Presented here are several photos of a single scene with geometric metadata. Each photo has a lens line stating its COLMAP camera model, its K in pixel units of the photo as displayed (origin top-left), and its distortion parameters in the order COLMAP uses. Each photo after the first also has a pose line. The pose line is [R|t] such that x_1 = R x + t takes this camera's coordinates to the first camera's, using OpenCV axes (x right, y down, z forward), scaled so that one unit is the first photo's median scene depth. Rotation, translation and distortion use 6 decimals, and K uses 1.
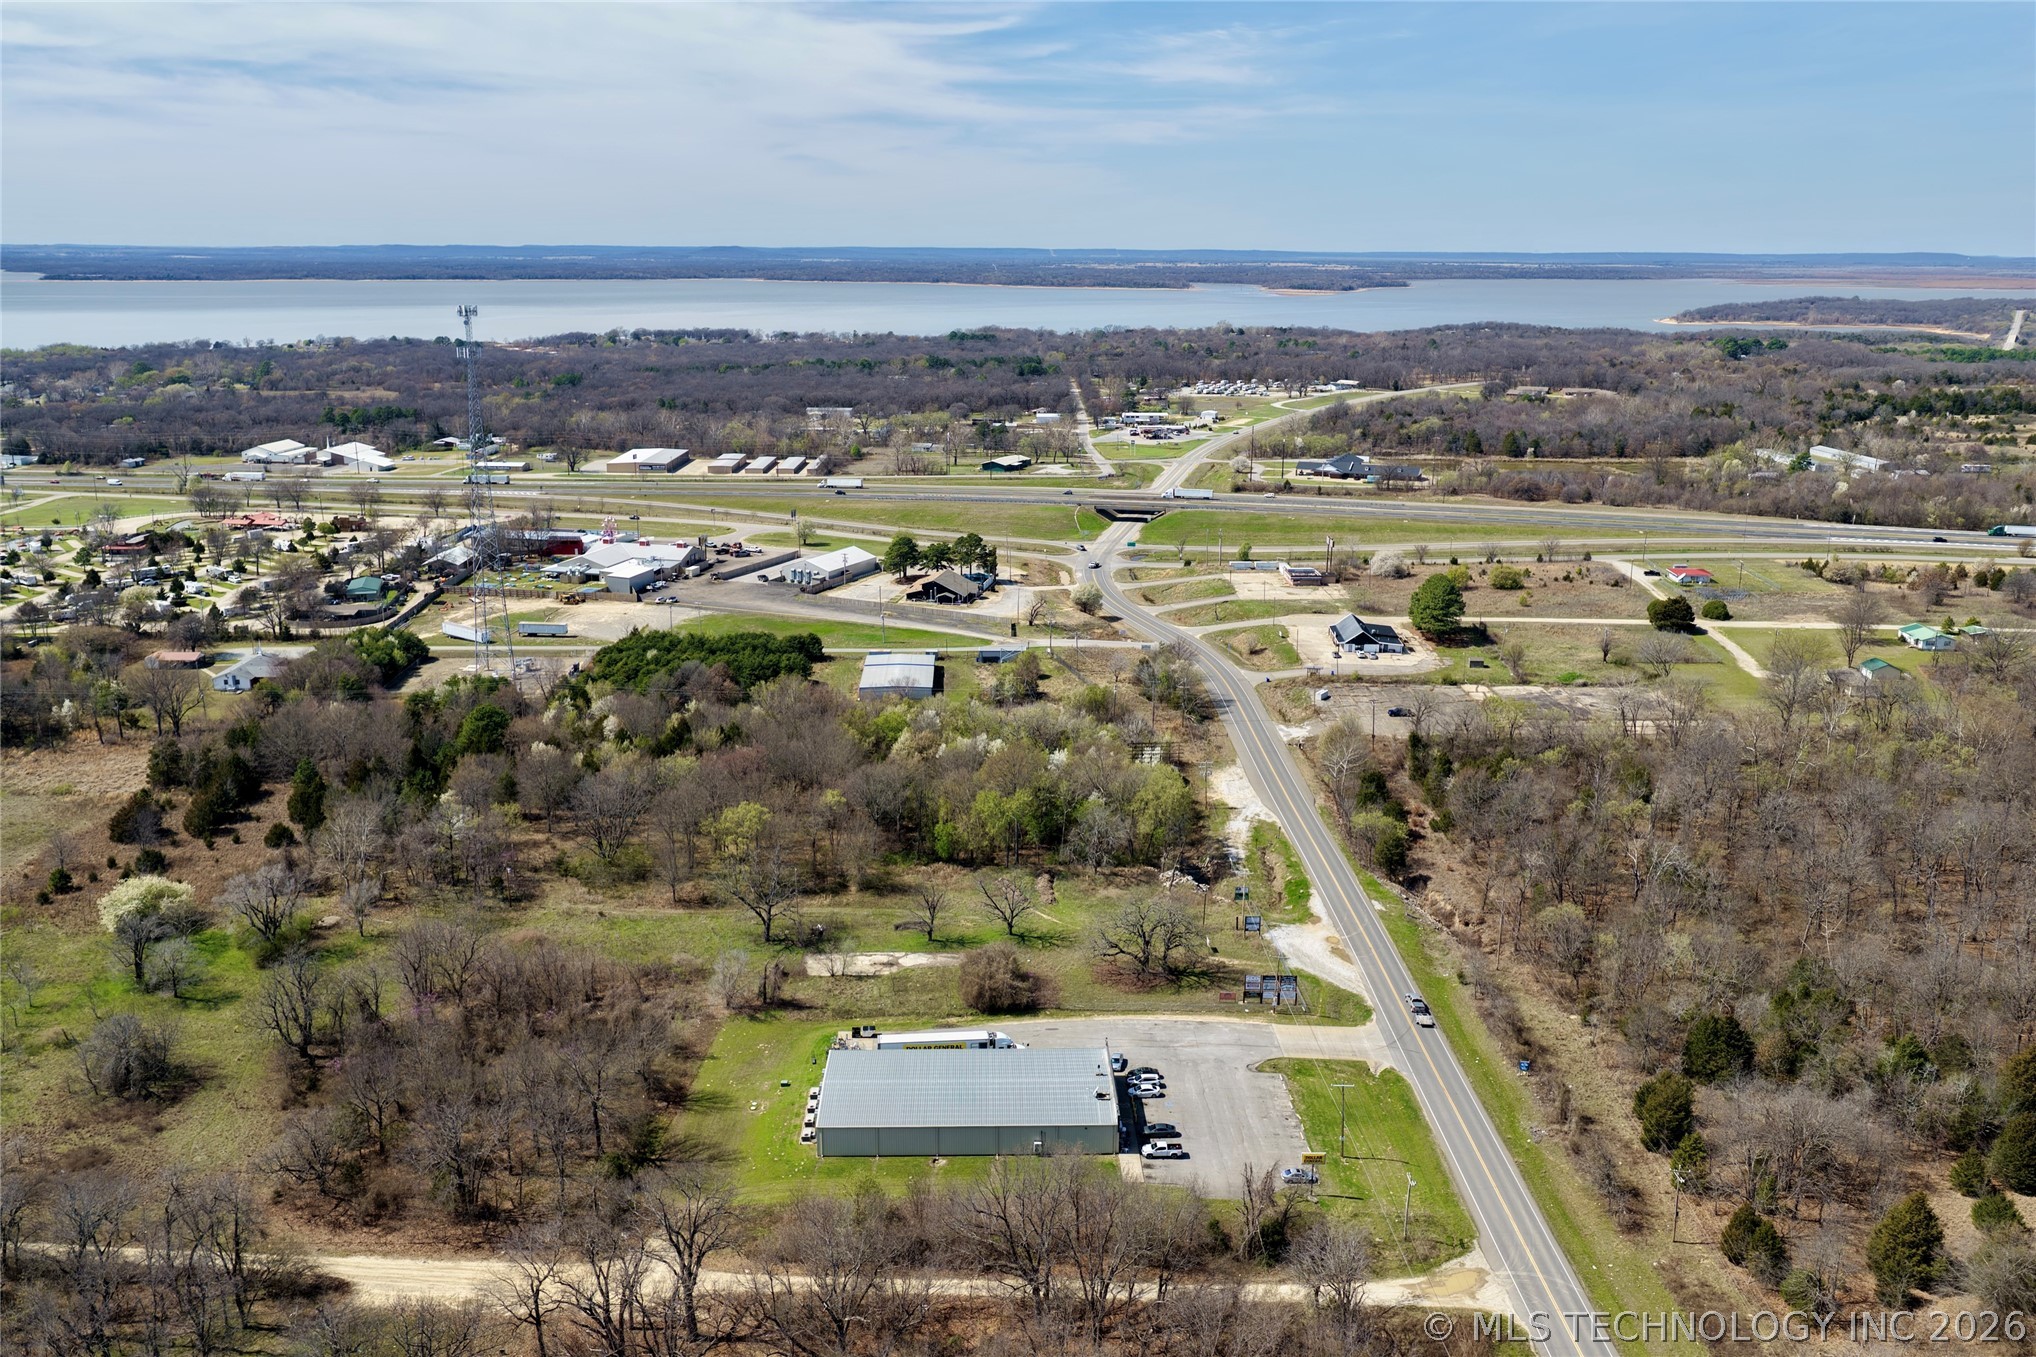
lens RADIAL K [[1680.5, 0, 1022.4], [0, 1680.5, 677.0], [0, 0, 1]] dist [-0.015367, 0.035918]
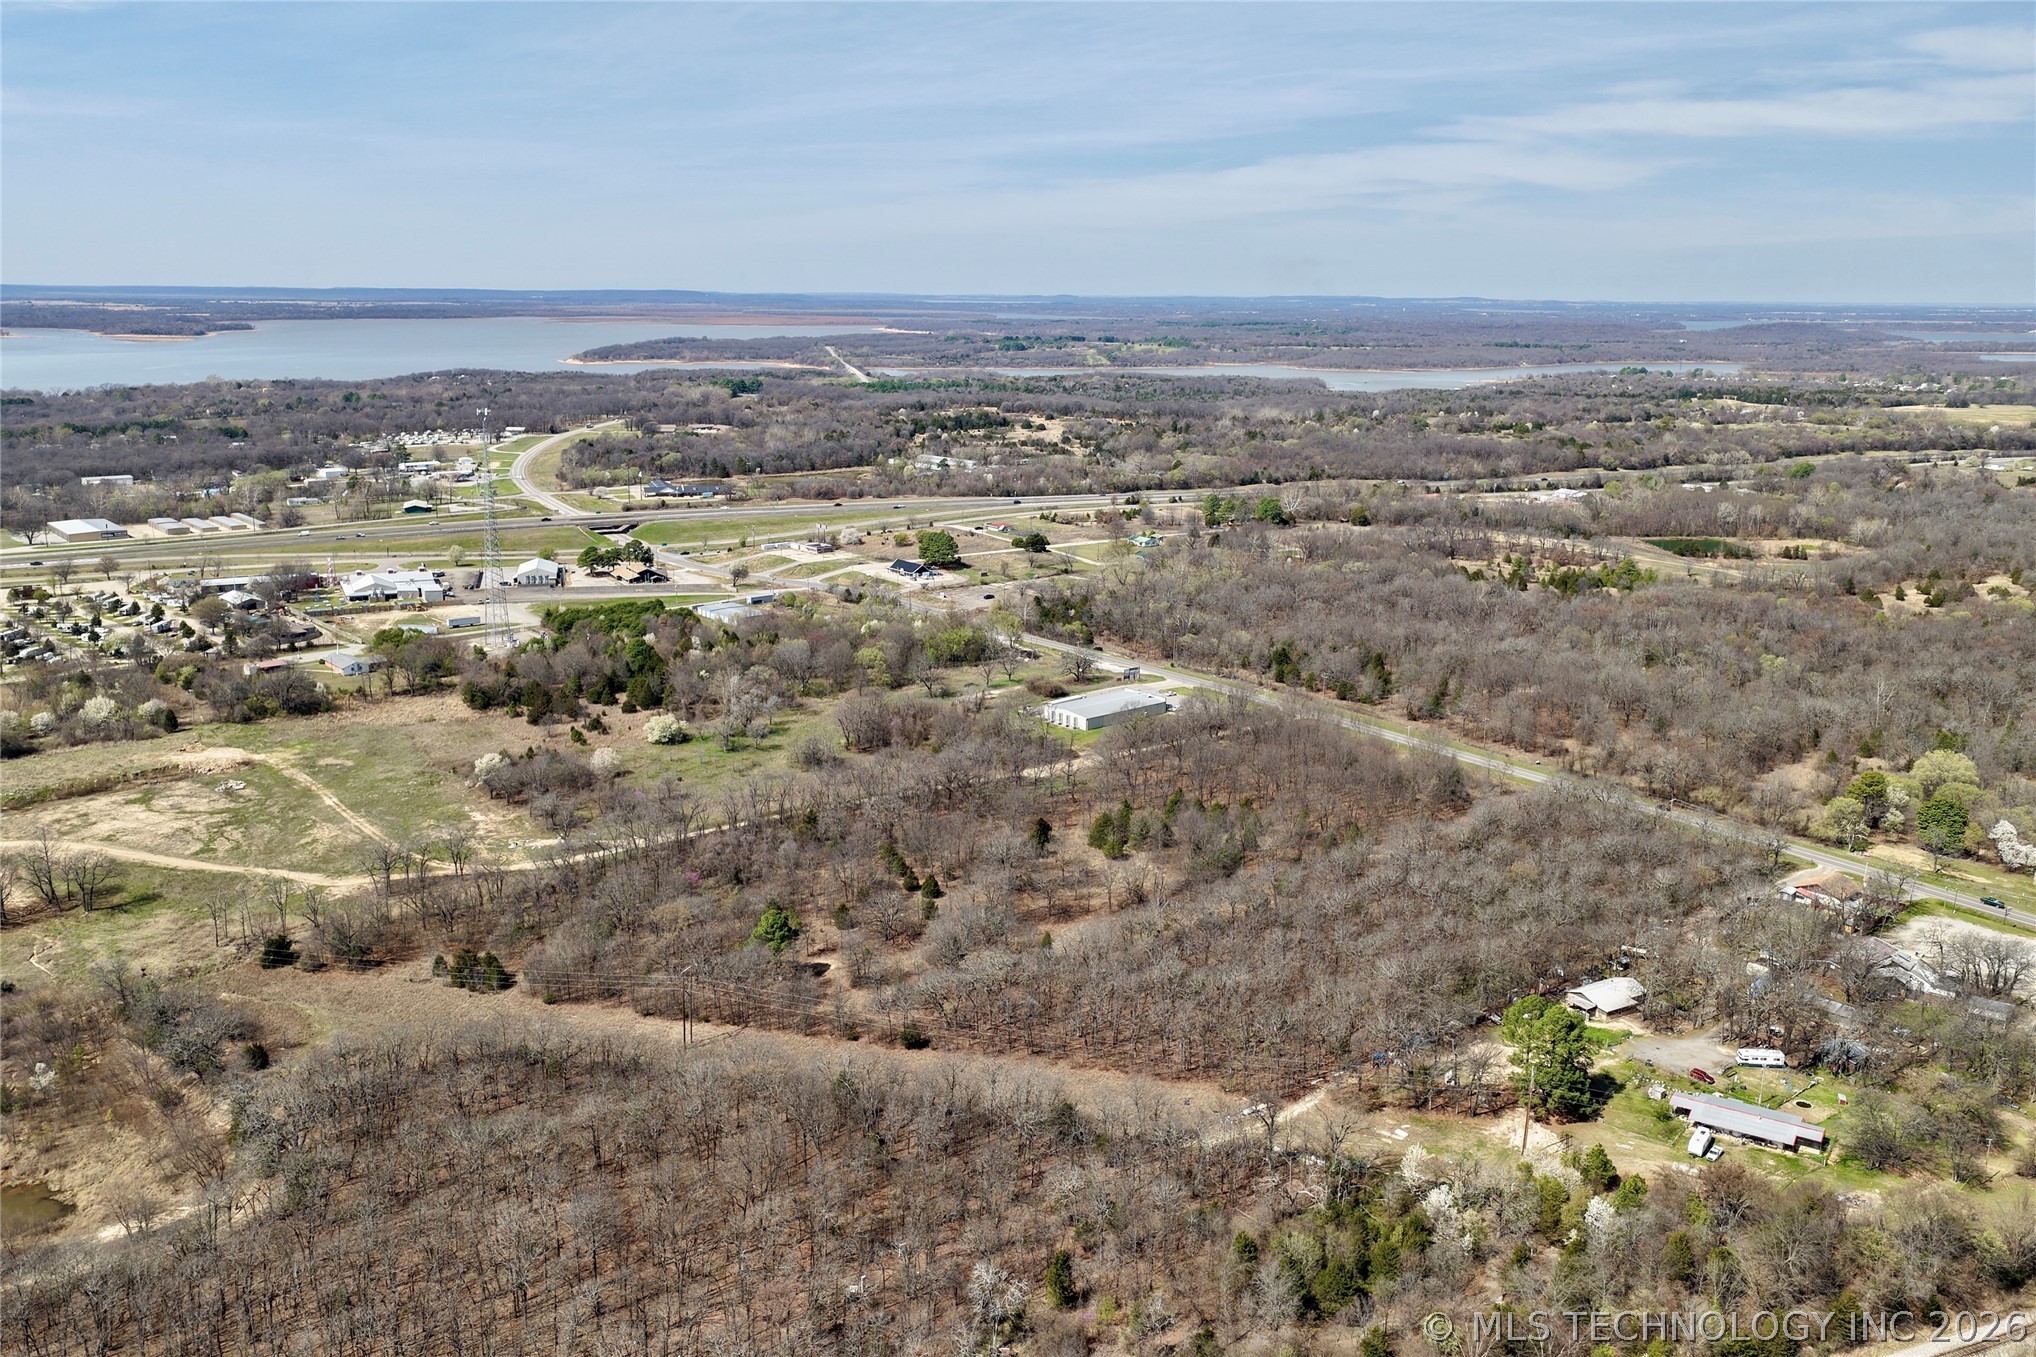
lens RADIAL K [[1680.5, 0, 1022.4], [0, 1680.5, 677.0], [0, 0, 1]] dist [-0.015367, 0.035918]
pose [[0.768460, -0.141724, 0.624006, -0.772641], [0.153313, 0.987540, 0.035485, 0.039369], [-0.621260, 0.068400, 0.780613, -0.422506]]
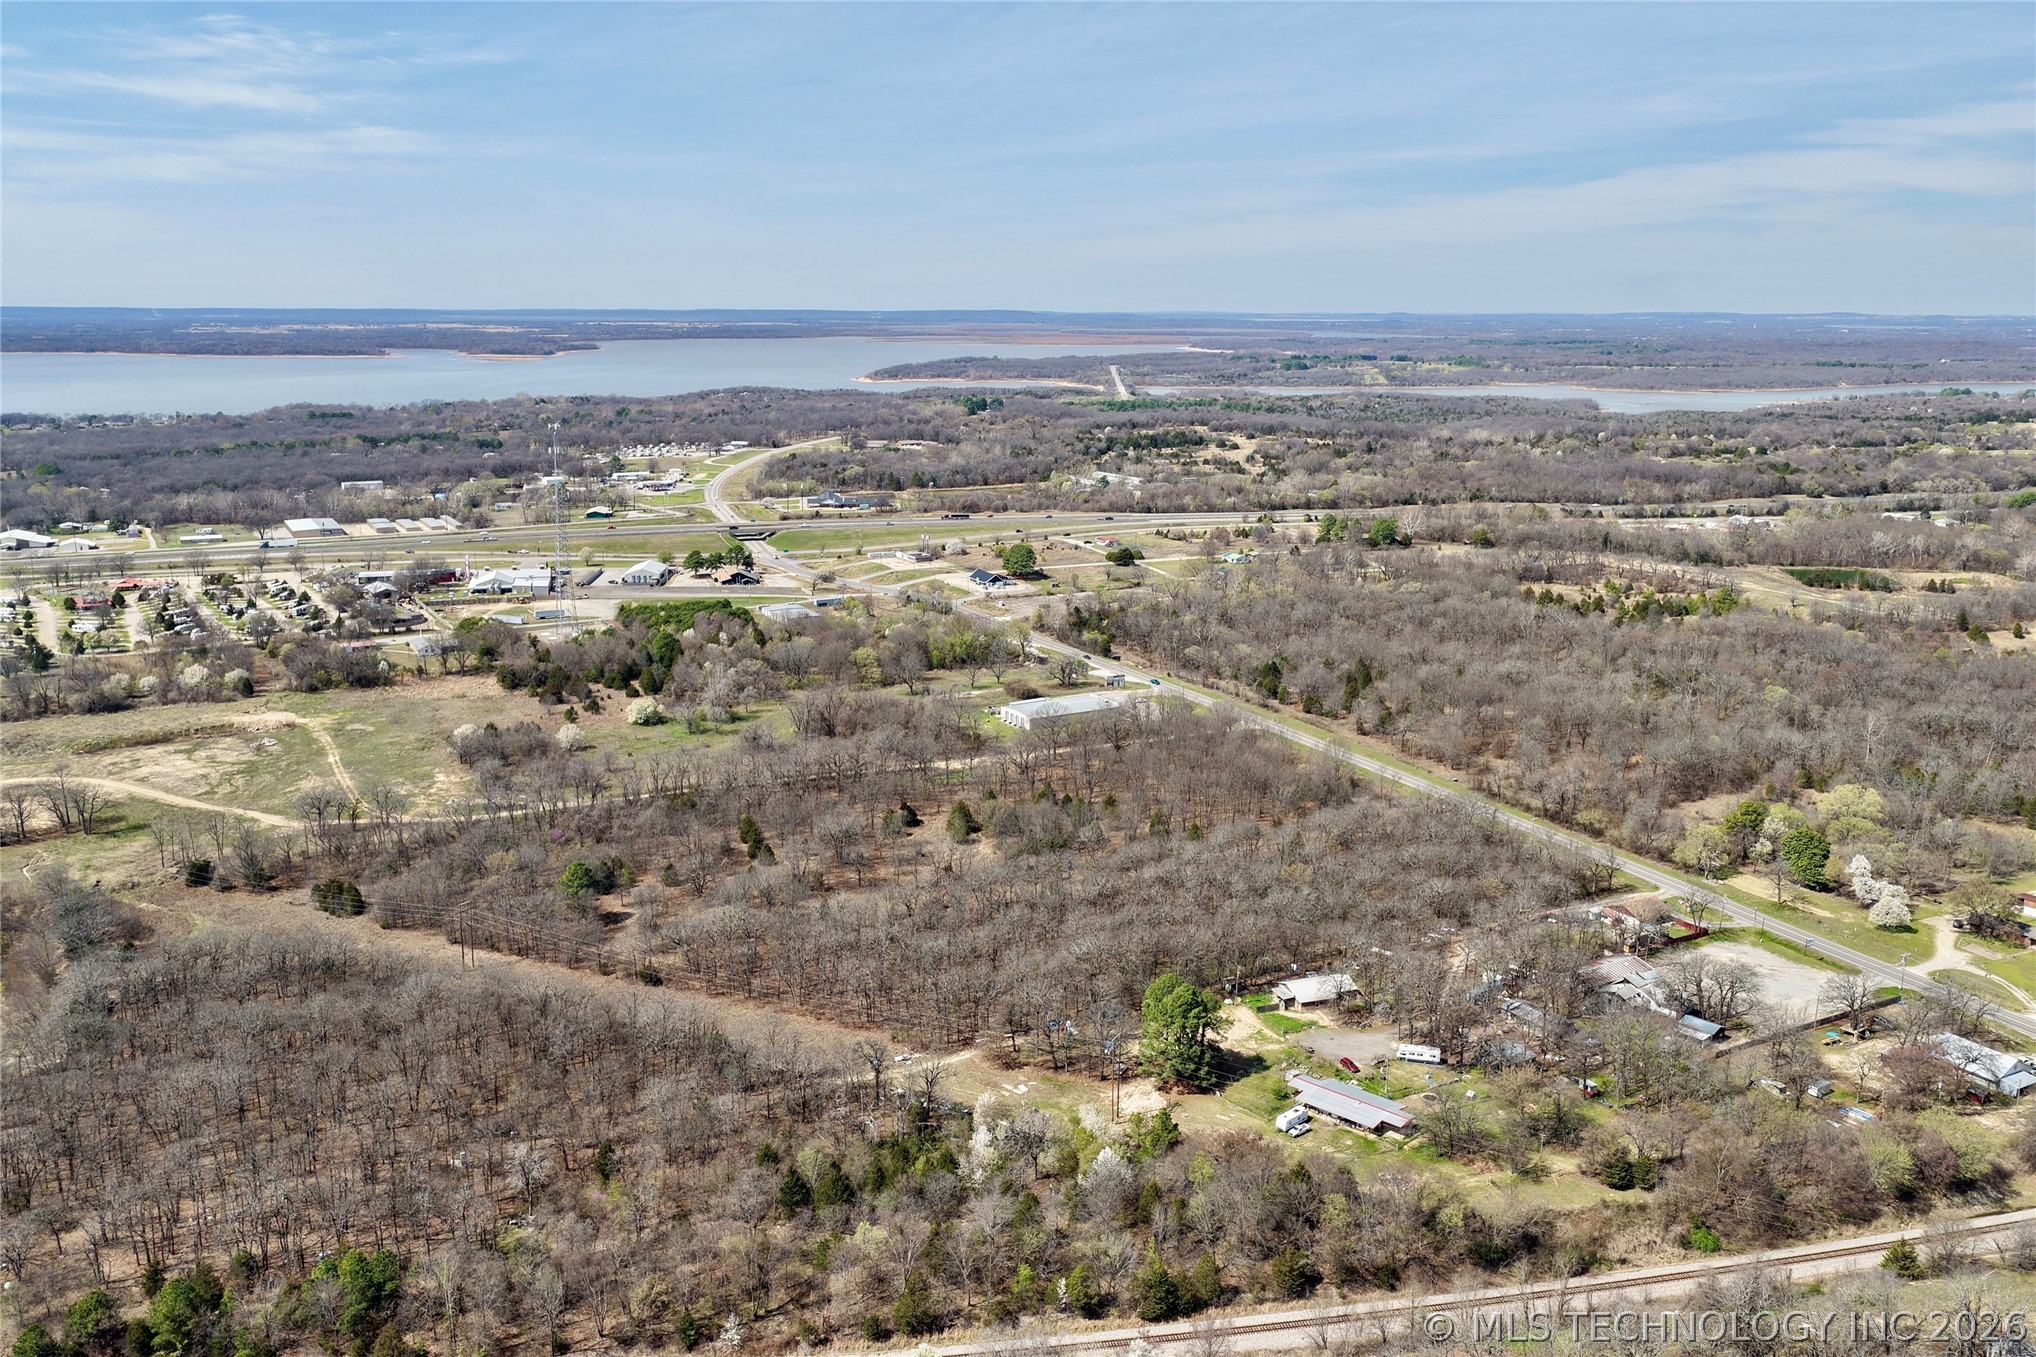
lens RADIAL K [[1680.5, 0, 1022.4], [0, 1680.5, 677.0], [0, 0, 1]] dist [-0.015367, 0.035918]
pose [[0.878428, -0.105213, 0.466149, -0.603410], [0.119636, 0.992817, -0.001361, 0.084227], [-0.462657, 0.056964, 0.884705, -0.624246]]
